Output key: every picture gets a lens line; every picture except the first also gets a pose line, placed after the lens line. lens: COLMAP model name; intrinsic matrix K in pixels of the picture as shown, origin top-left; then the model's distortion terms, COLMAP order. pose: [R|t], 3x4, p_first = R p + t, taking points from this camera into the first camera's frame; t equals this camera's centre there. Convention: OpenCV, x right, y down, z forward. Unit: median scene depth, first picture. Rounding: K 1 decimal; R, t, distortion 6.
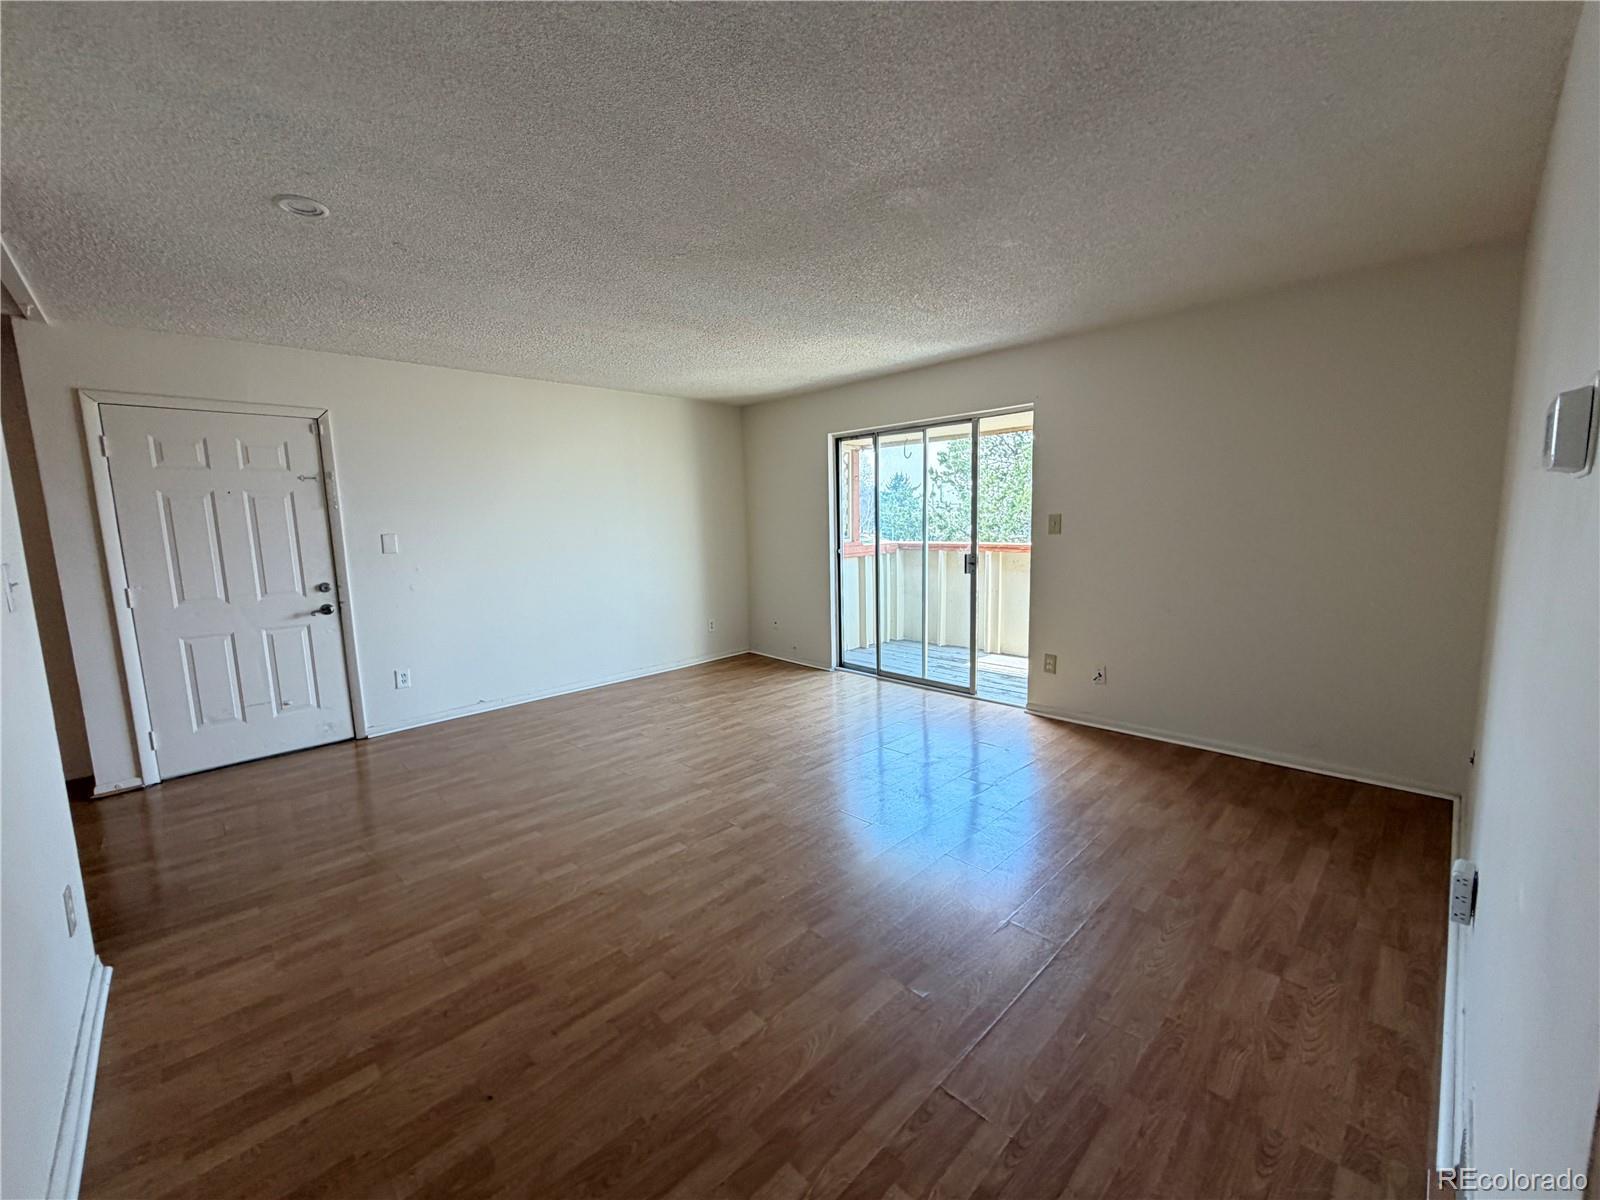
lens RADIAL K [[635.9, 0, 794.1], [0, 635.9, 600.0], [0, 0, 1]] dist [-0.000893, 0.000065]
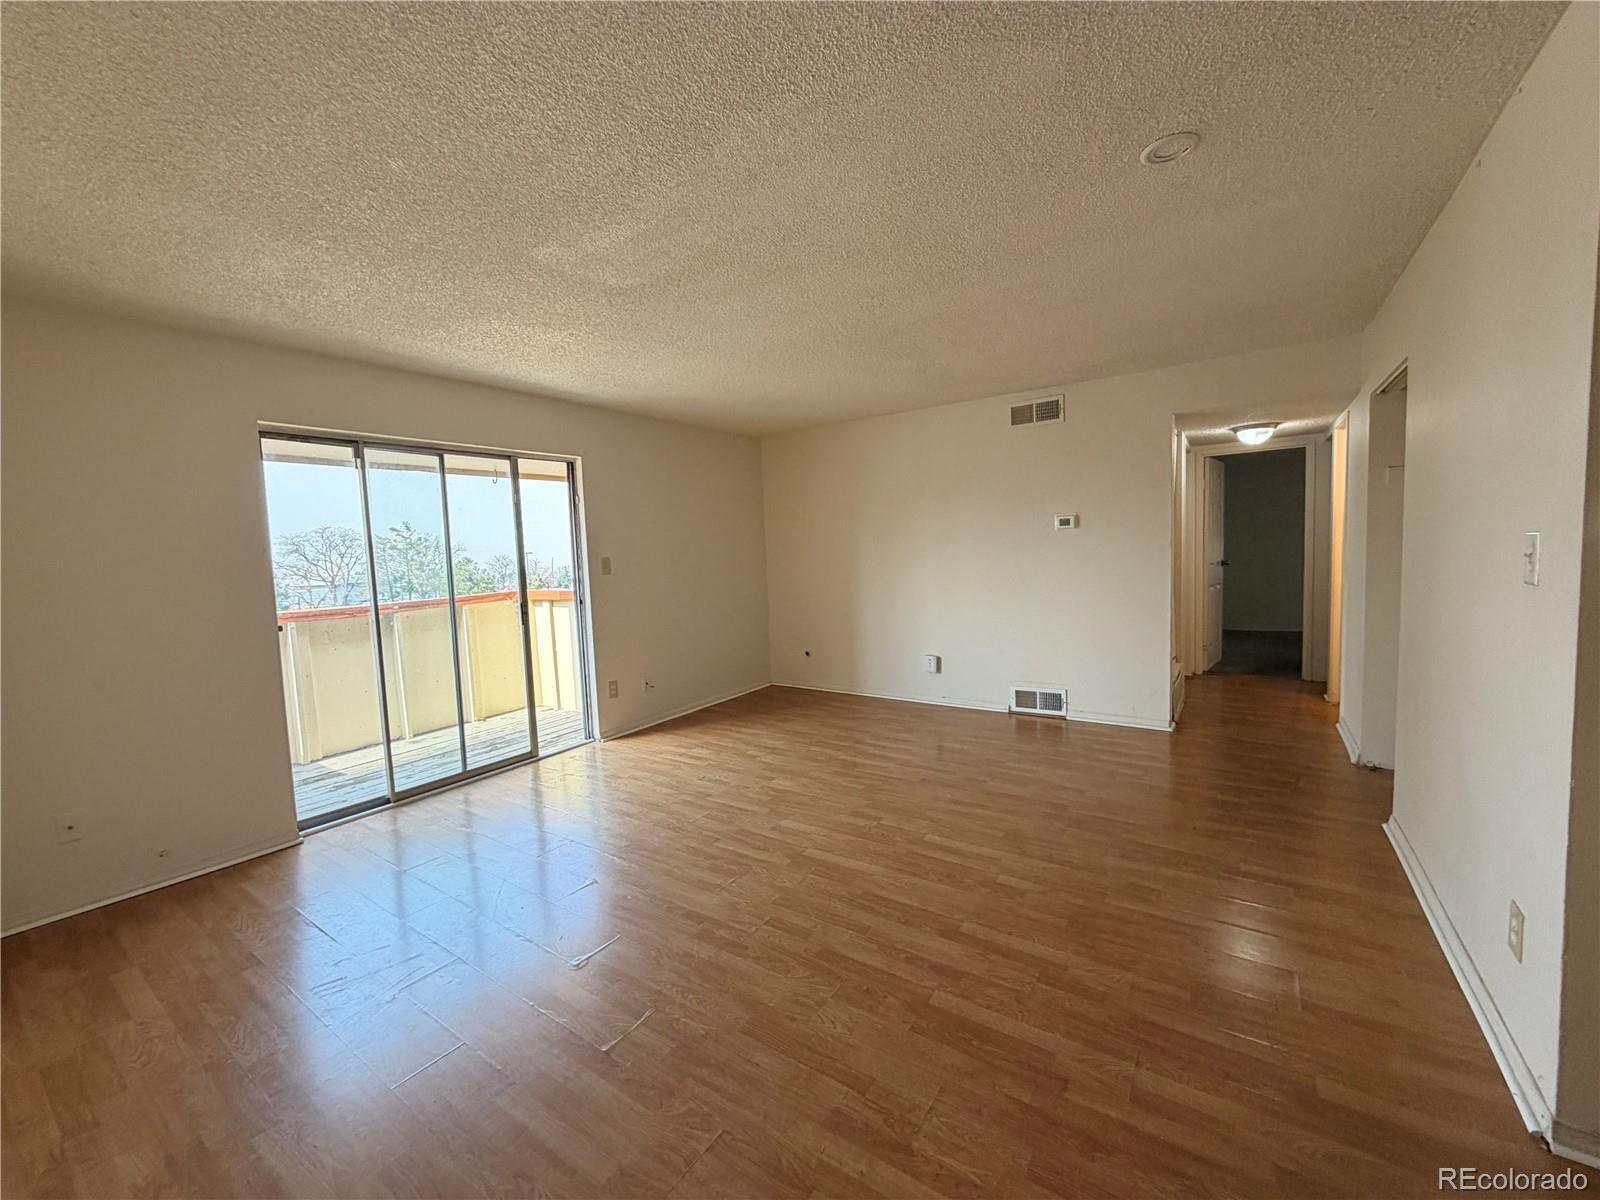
lens RADIAL K [[635.9, 0, 794.1], [0, 635.9, 600.0], [0, 0, 1]] dist [-0.000893, 0.000065]
pose [[-0.188235, -0.044335, 0.981123, -0.745553], [0.178287, 0.980840, 0.078528, -0.085220], [-0.965806, 0.189703, -0.176725, 0.844751]]
